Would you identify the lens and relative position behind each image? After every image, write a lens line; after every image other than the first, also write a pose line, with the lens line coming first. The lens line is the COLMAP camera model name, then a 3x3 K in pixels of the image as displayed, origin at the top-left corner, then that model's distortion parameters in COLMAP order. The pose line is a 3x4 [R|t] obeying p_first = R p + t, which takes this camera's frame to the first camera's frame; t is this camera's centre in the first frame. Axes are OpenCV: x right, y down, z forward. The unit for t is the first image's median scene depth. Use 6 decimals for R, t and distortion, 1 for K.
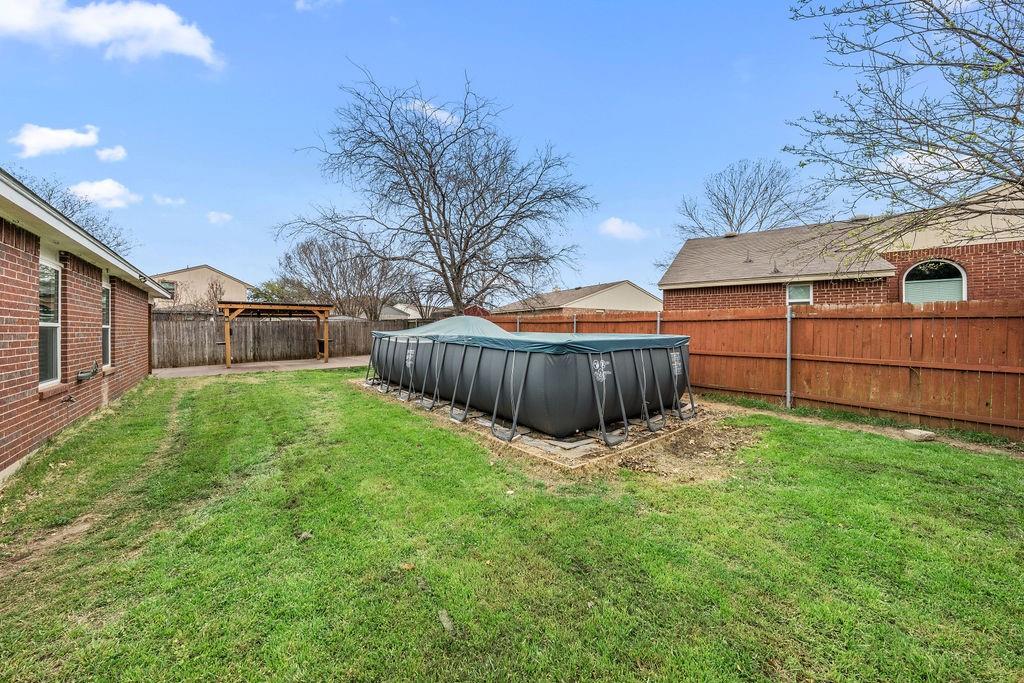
lens RADIAL K [[348.9, 0, 512.3], [0, 348.9, 336.3], [0, 0, 1]] dist [-0.002502, 0.000152]
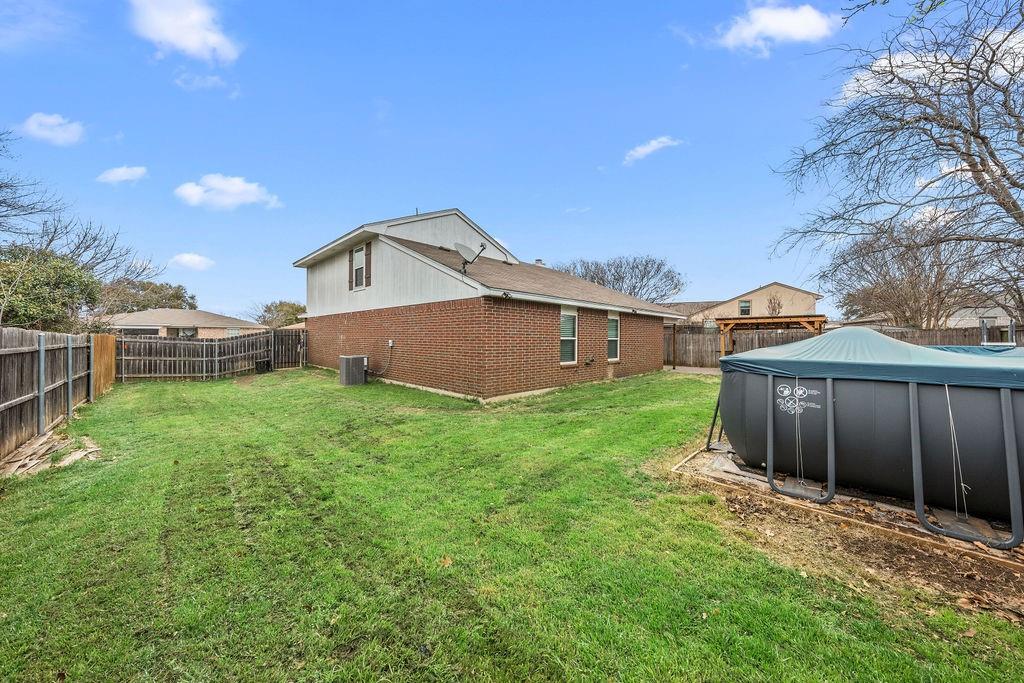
lens RADIAL K [[348.9, 0, 514.8], [0, 348.9, 337.6], [0, 0, 1]] dist [-0.002502, 0.000152]
pose [[0.122591, 0.000353, -0.992457, 0.345882], [-0.024328, 0.999701, -0.002650, -0.008679], [0.992159, 0.024469, 0.122563, 0.100559]]
